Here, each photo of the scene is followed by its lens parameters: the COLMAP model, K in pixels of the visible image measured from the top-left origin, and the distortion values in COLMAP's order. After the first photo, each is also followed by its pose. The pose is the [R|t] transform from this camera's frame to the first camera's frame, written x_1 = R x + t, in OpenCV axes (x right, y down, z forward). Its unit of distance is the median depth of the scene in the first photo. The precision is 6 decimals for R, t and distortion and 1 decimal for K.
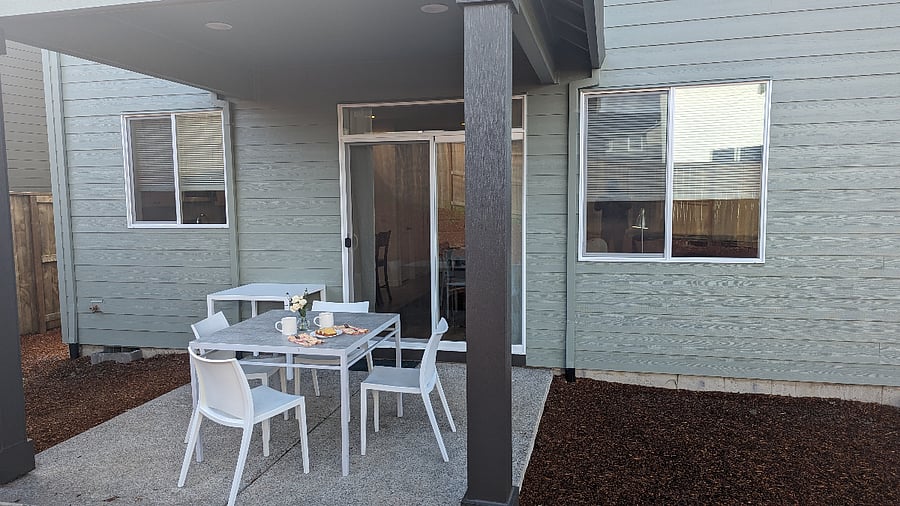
lens RADIAL K [[639.1, 0, 447.9], [0, 639.1, 250.2], [0, 0, 1]] dist [0.049015, -0.008916]
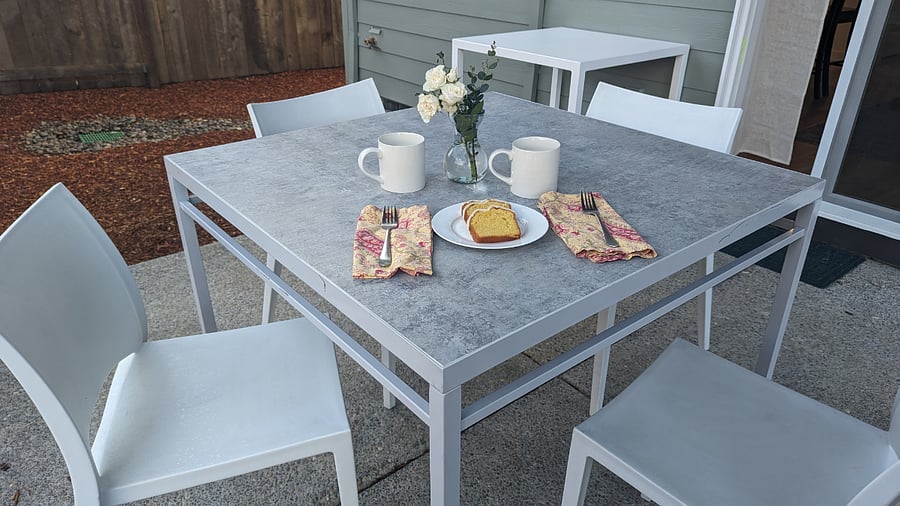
lens RADIAL K [[639.1, 0, 449.0], [0, 639.1, 252.6], [0, 0, 1]] dist [0.049015, -0.008916]
pose [[0.795413, 0.291366, -0.531436, -0.030007], [-0.075700, 0.917754, 0.389867, 0.019744], [0.601322, -0.269875, 0.752050, 0.452355]]
